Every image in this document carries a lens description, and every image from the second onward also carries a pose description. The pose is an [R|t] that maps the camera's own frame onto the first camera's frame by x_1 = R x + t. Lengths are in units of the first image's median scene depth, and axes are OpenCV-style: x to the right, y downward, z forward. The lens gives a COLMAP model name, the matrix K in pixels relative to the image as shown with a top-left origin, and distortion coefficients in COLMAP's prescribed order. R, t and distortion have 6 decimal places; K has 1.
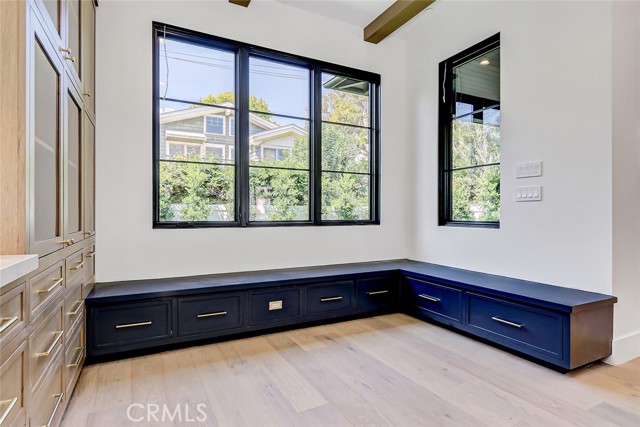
lens RADIAL K [[336.6, 0, 320.4], [0, 336.6, 211.0], [0, 0, 1]] dist [0.006574, -0.001925]
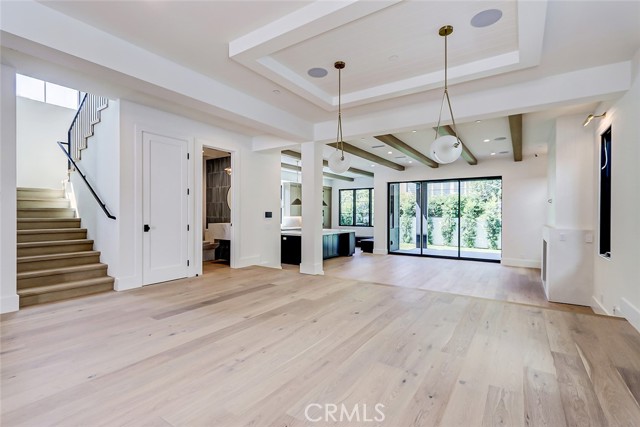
lens RADIAL K [[295.2, 0, 319.9], [0, 295.2, 215.8], [0, 0, 1]] dist [0.011666, -0.003335]
pose [[0.470237, 0.004716, -0.882528, 3.129555], [0.004282, 0.999962, 0.007625, -0.133259], [0.882530, -0.007365, 0.470199, -1.344131]]
